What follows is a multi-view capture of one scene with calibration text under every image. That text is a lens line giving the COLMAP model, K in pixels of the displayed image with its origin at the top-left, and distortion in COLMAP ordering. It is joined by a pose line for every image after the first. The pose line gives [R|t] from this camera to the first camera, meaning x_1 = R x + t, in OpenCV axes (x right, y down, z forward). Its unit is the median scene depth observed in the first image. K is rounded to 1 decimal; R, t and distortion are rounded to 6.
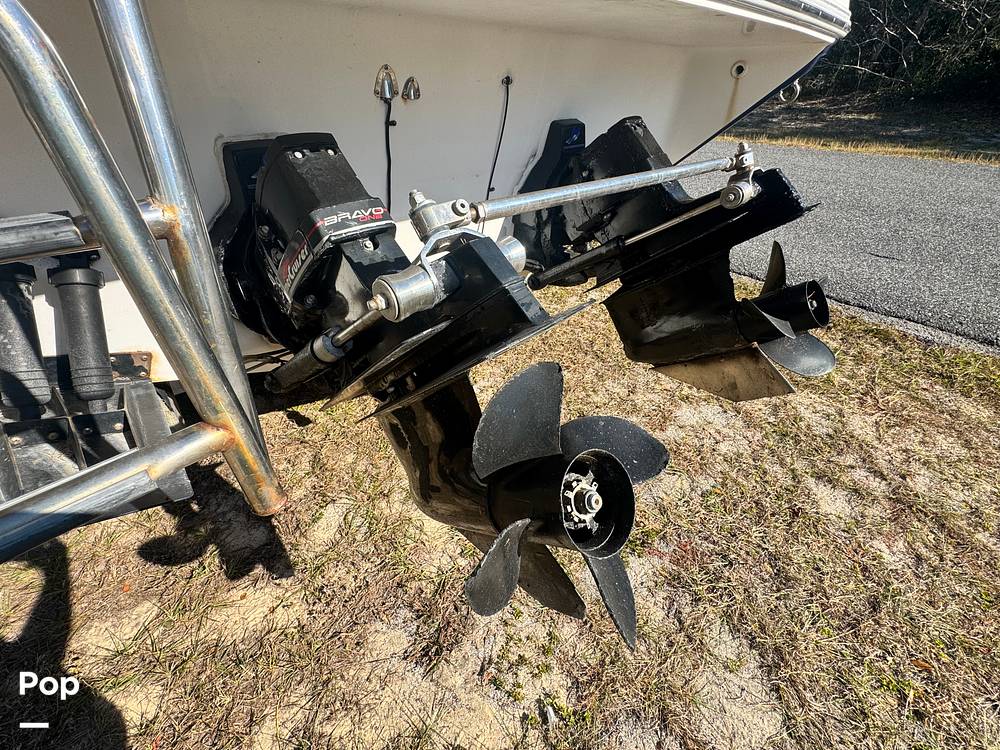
lens RADIAL K [[403.8, 0, 500.0], [0, 403.8, 375.0], [0, 0, 1]] dist [-0.003180, 0.001946]
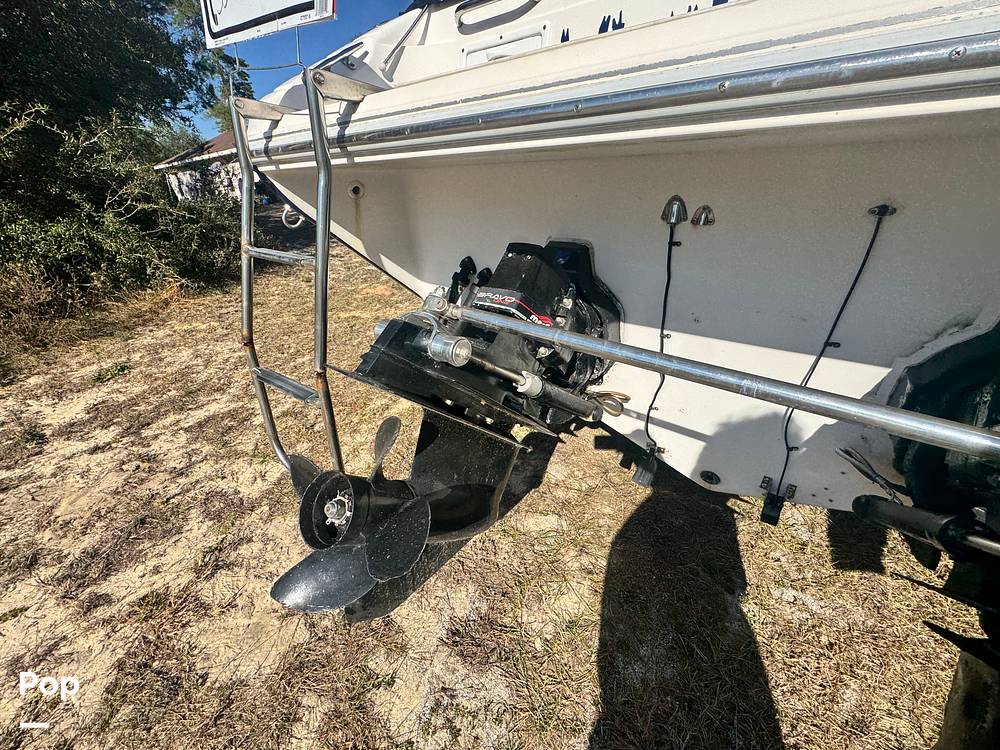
lens RADIAL K [[403.8, 0, 500.0], [0, 403.8, 375.0], [0, 0, 1]] dist [-0.003180, 0.001946]
pose [[0.155462, 0.424074, -0.892184, 0.597433], [-0.556189, 0.783982, 0.275728, -0.325633], [0.816386, 0.453358, 0.357744, 0.343098]]
